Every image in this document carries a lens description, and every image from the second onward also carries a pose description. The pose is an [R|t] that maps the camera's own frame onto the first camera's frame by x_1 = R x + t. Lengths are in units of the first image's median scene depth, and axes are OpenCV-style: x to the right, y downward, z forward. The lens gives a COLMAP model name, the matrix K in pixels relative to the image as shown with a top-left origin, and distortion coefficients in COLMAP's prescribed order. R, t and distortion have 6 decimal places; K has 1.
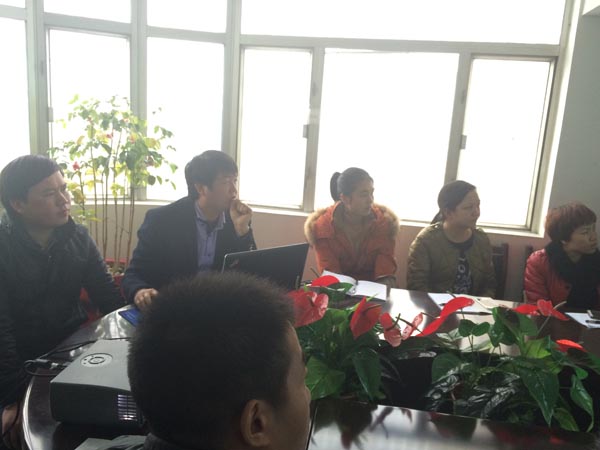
lens RADIAL K [[516.3, 0, 299.9], [0, 516.3, 226.1], [0, 0, 1]] dist [0.003527, -0.020840]
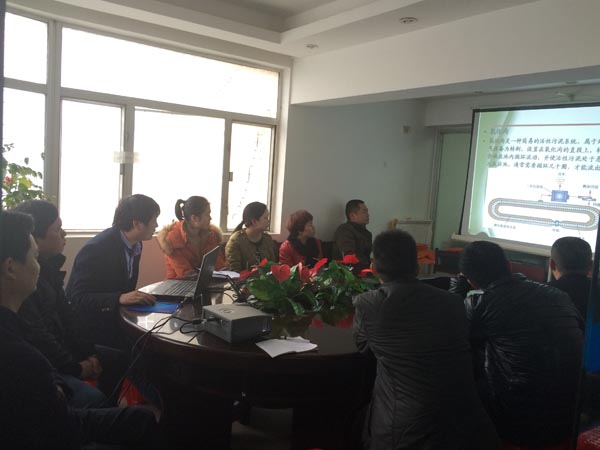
lens RADIAL K [[516.3, 0, 299.2], [0, 516.3, 225.3], [0, 0, 1]] dist [0.003527, -0.020840]
pose [[0.668142, -0.091063, 0.738440, -0.718983], [0.119543, 0.992727, 0.014259, -0.017942], [-0.734368, 0.078748, 0.674168, -0.168972]]
